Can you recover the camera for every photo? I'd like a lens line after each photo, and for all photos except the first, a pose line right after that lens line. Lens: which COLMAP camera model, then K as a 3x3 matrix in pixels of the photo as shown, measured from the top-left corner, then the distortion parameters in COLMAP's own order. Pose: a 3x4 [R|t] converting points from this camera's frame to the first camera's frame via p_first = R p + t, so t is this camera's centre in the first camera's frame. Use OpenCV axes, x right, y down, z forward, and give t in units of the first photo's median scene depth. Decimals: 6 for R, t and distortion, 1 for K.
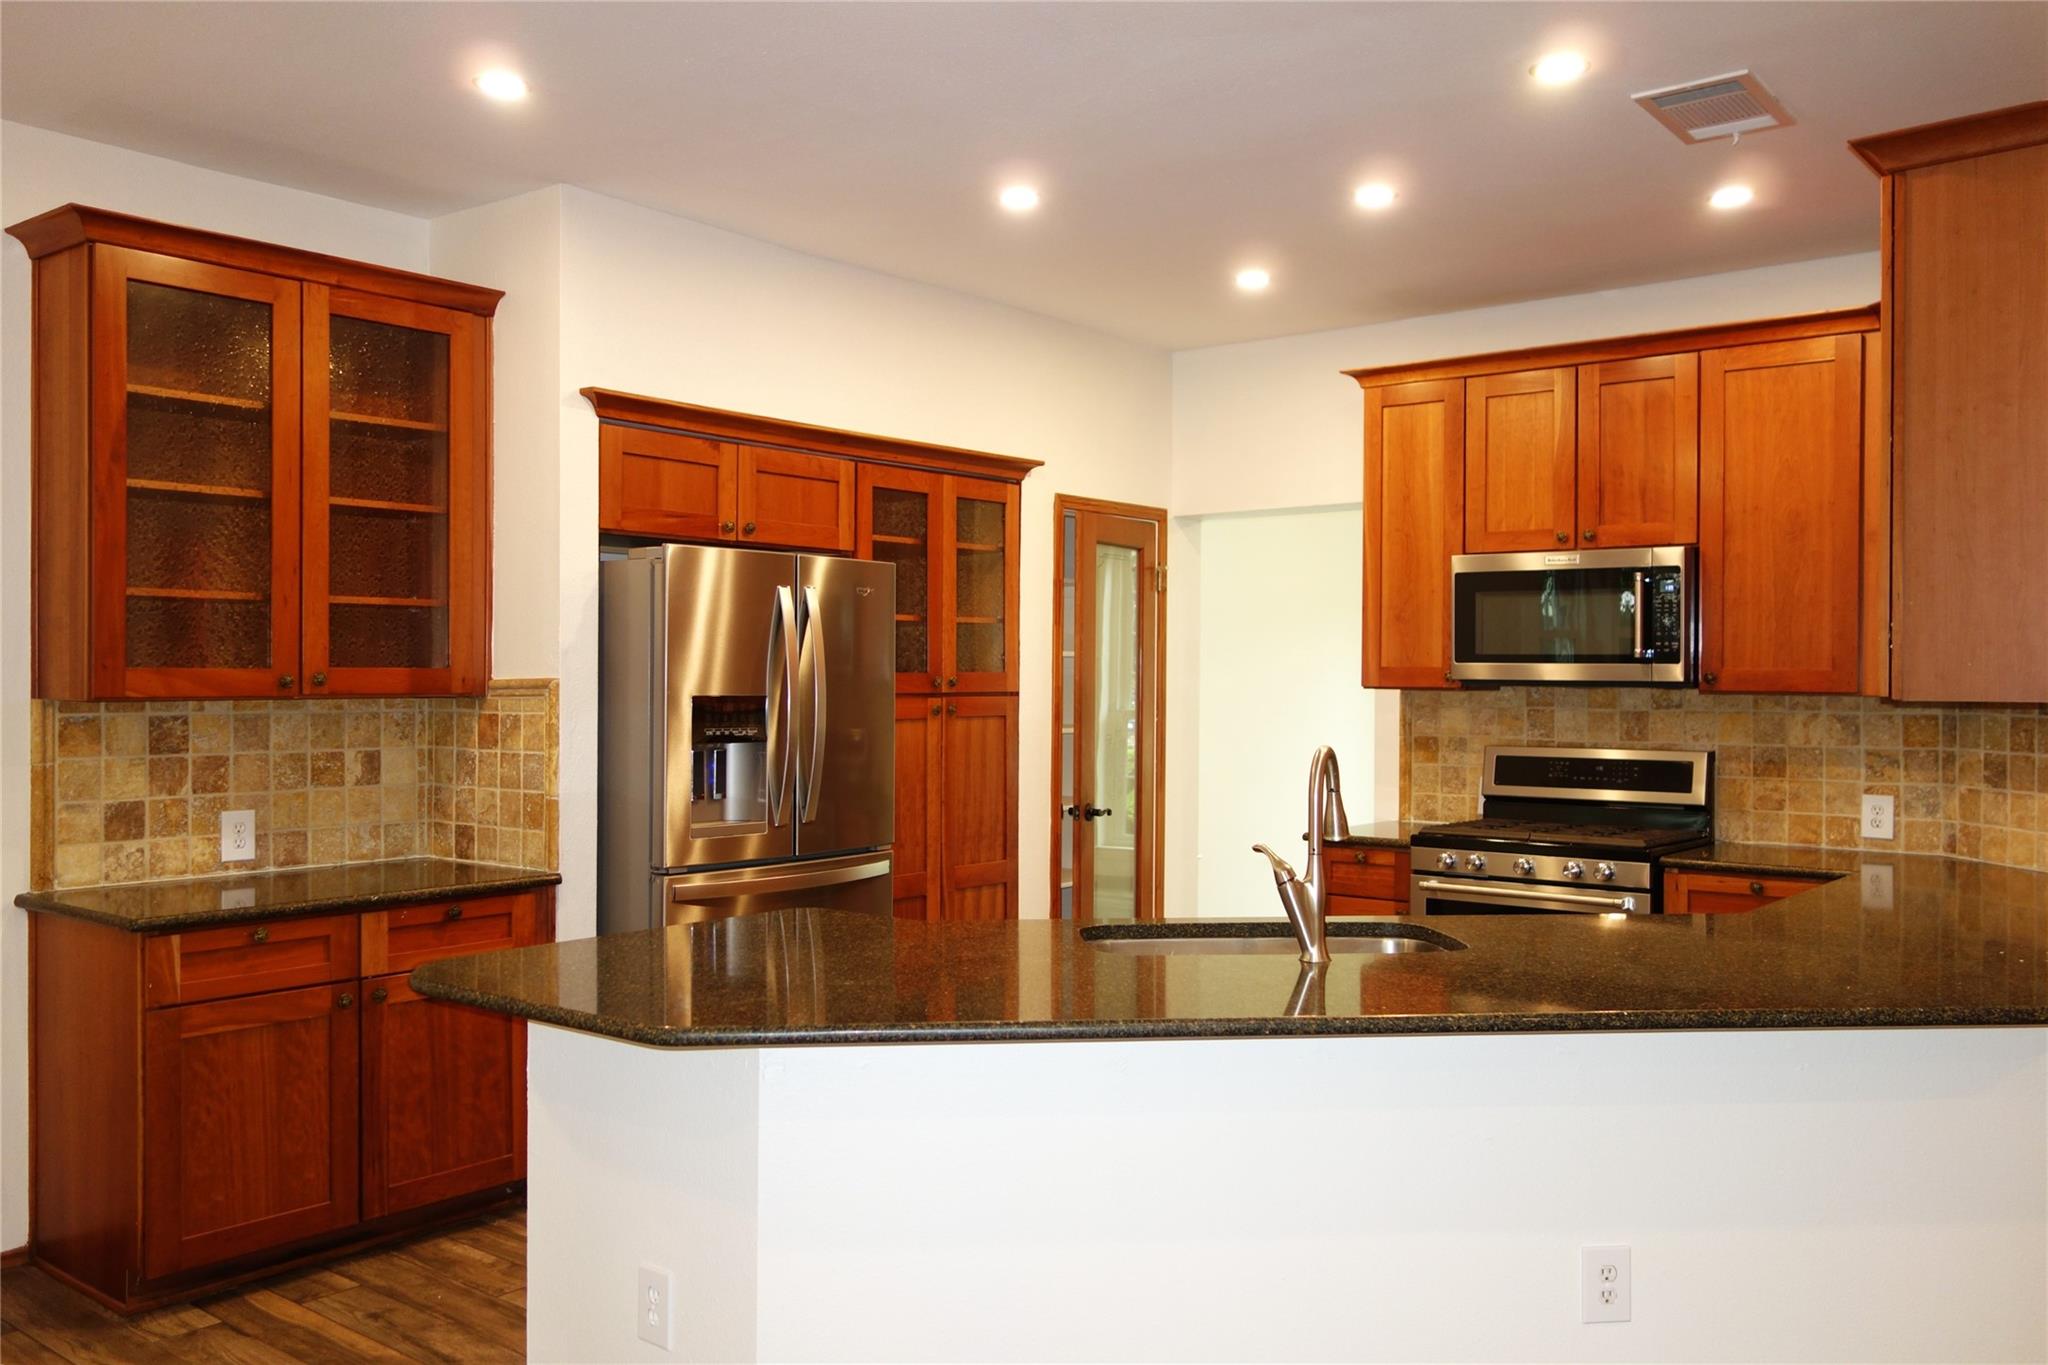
lens RADIAL K [[1649.0, 0, 1024.0], [0, 1649.0, 682.5], [0, 0, 1]] dist [-0.001265, 0.002502]
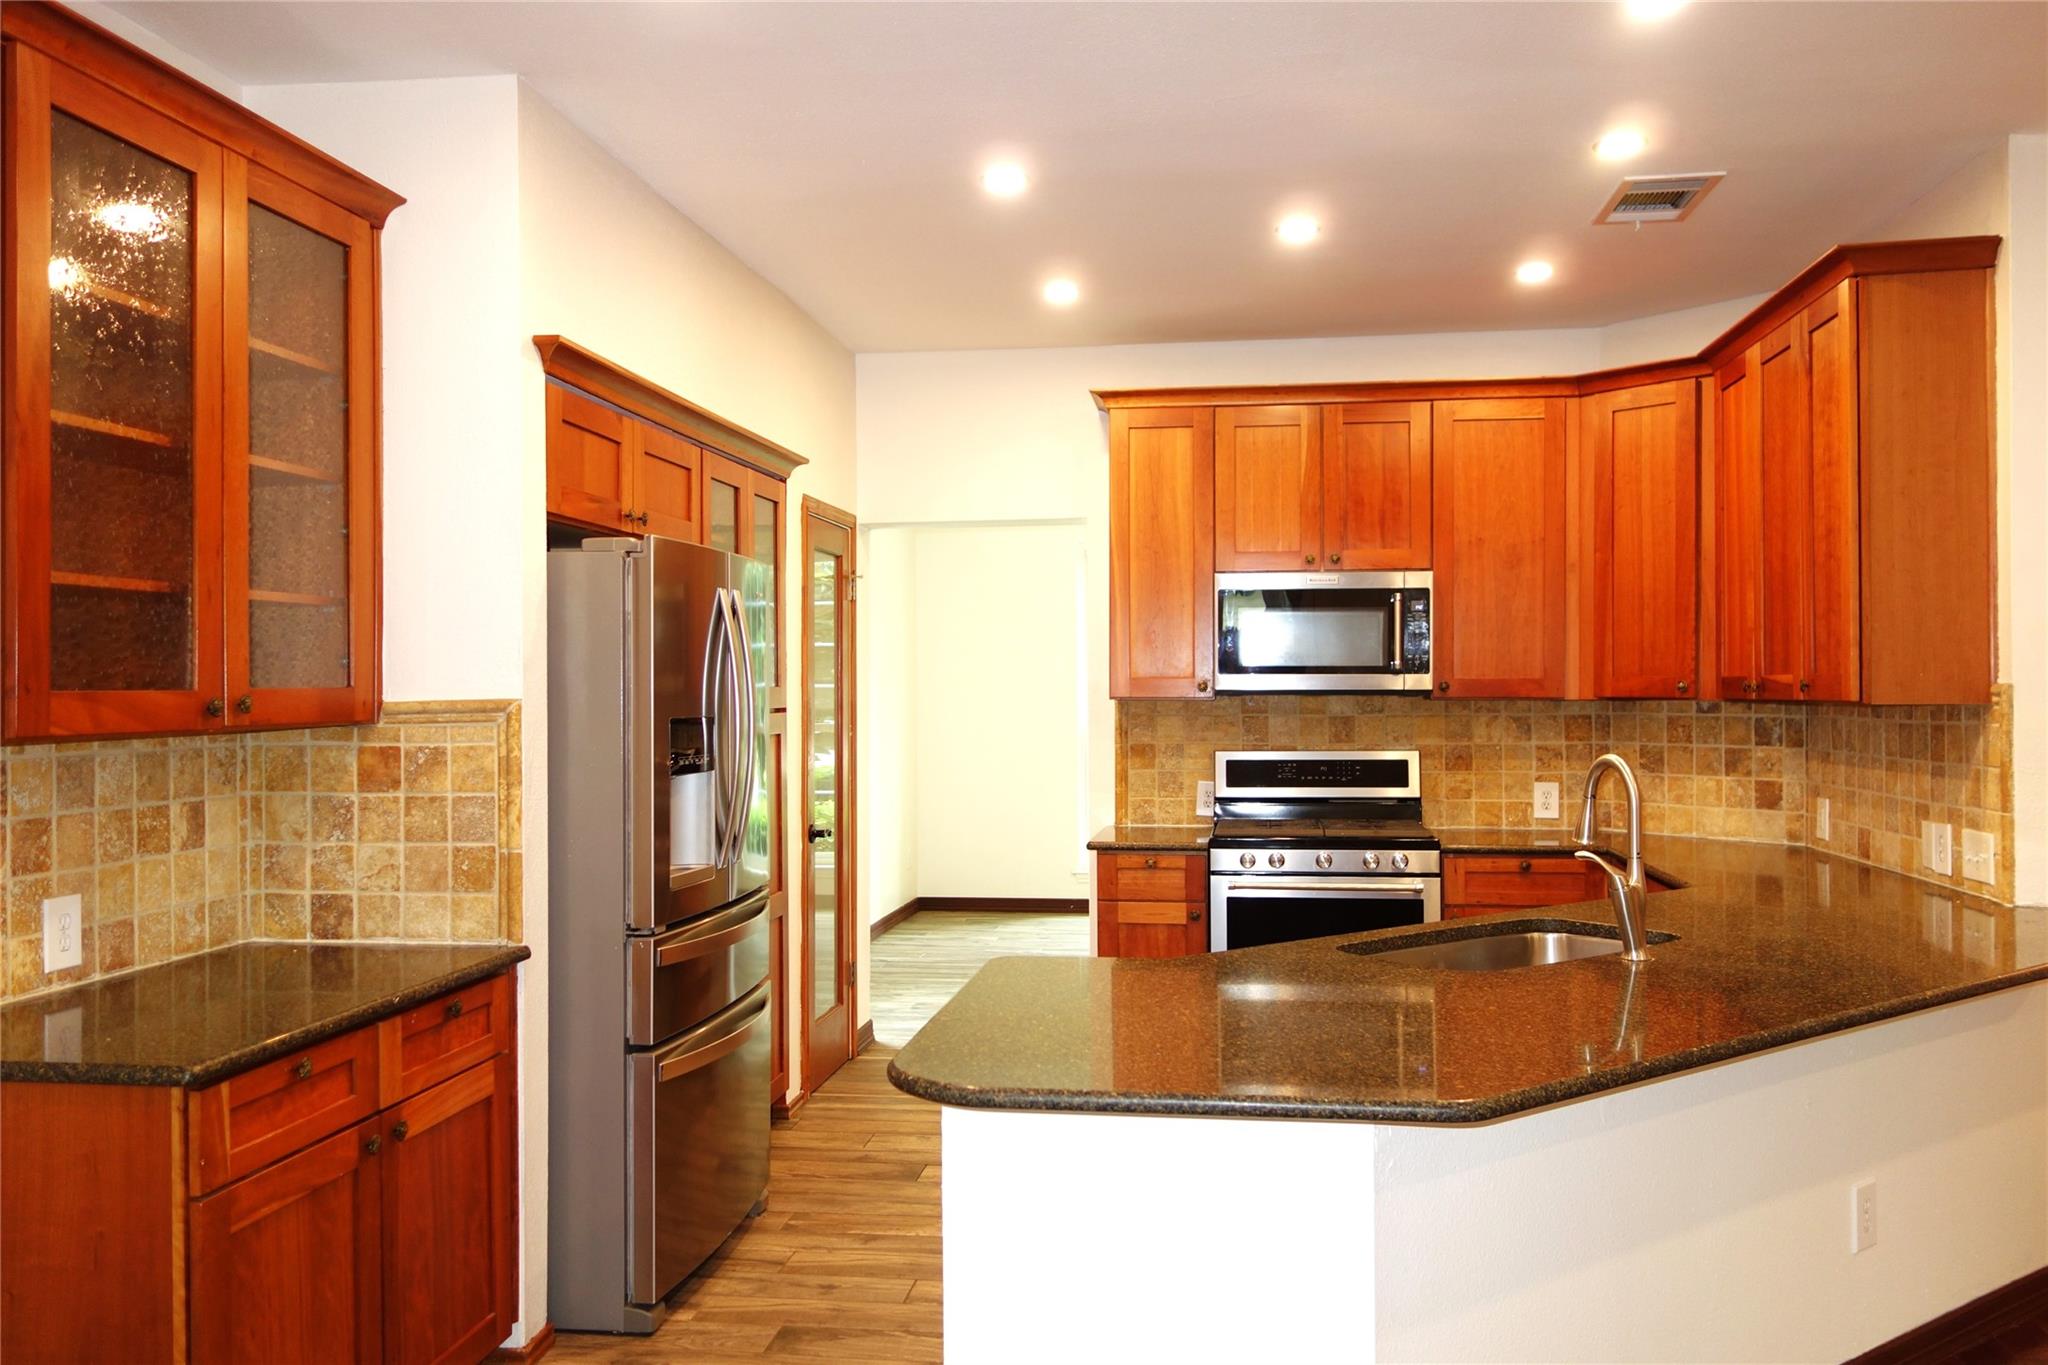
lens RADIAL K [[1610.8, 0, 1024.0], [0, 1610.8, 682.5], [0, 0, 1]] dist [0.002209, -0.004536]
pose [[0.859655, -0.007307, 0.510823, -0.442803], [0.010303, 0.999942, -0.003035, -0.005266], [-0.510772, 0.007872, 0.859680, 0.200302]]
